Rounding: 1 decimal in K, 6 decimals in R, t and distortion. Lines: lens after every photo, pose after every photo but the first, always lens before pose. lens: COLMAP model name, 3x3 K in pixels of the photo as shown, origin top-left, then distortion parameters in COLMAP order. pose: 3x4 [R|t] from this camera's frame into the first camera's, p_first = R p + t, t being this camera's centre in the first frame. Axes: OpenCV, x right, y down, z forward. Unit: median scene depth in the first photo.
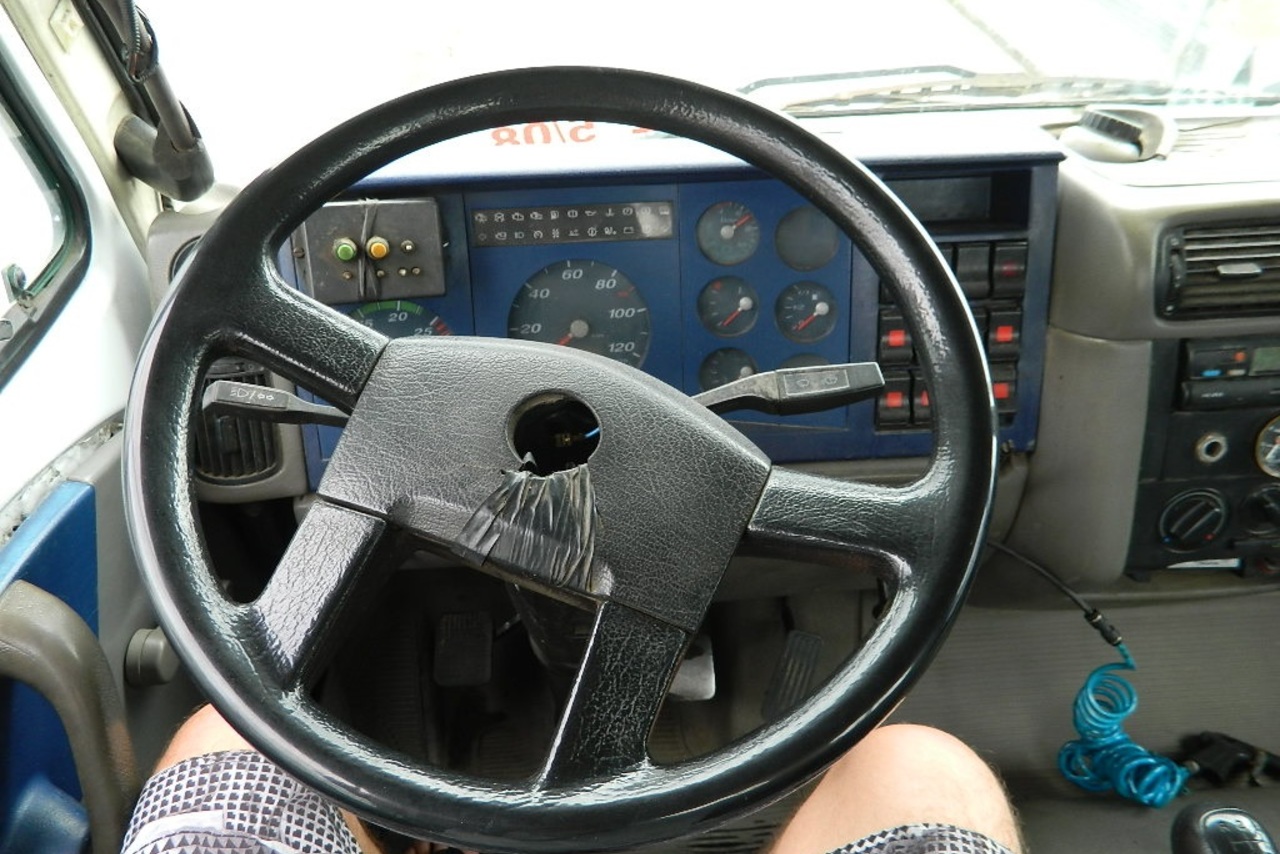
lens RADIAL K [[973.4, 0, 635.6], [0, 973.4, 421.0], [0, 0, 1]] dist [0.035618, -0.031469]
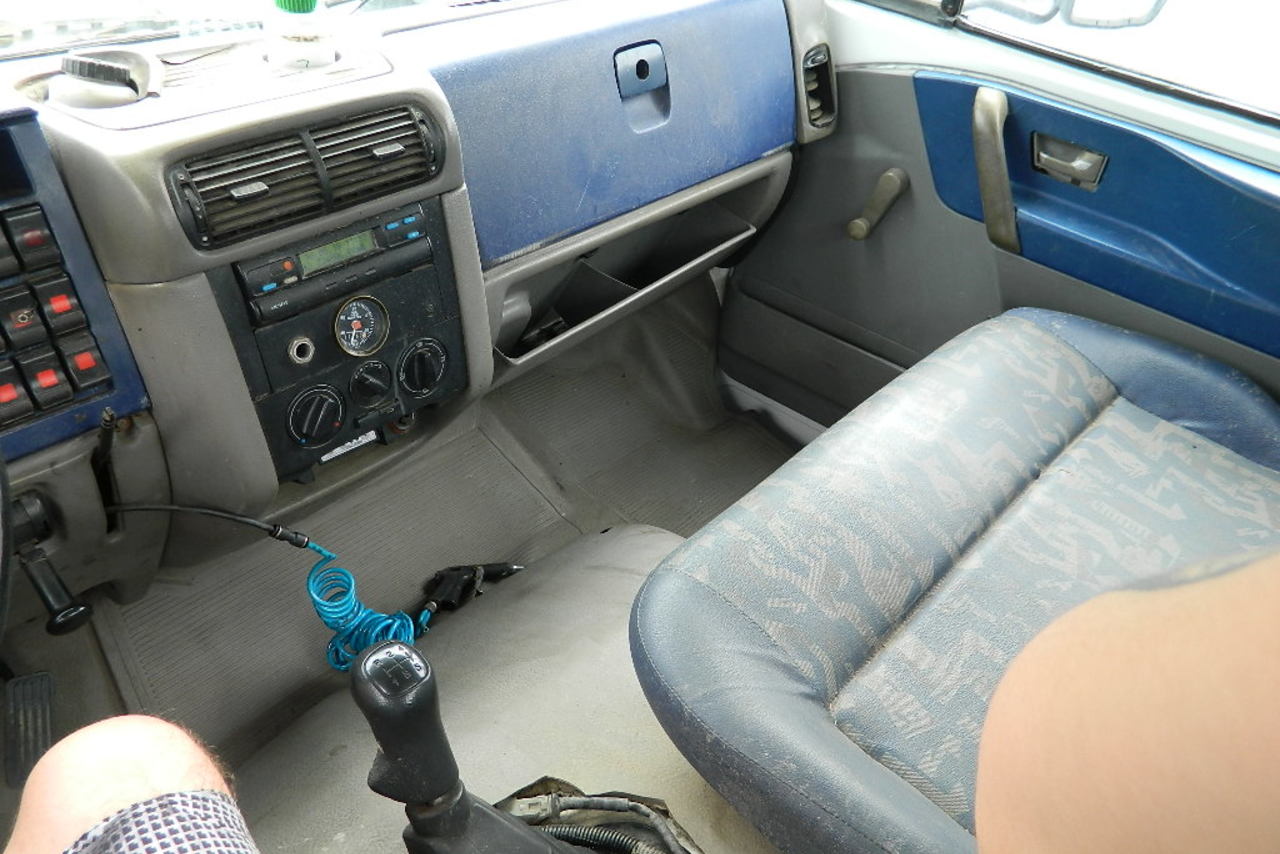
lens RADIAL K [[973.4, 0, 635.6], [0, 973.4, 421.0], [0, 0, 1]] dist [0.035618, -0.031469]
pose [[0.706650, -0.357243, 0.610757, 0.151769], [0.316259, 0.931630, 0.179014, 0.023485], [-0.632951, 0.066657, 0.771317, -0.083604]]
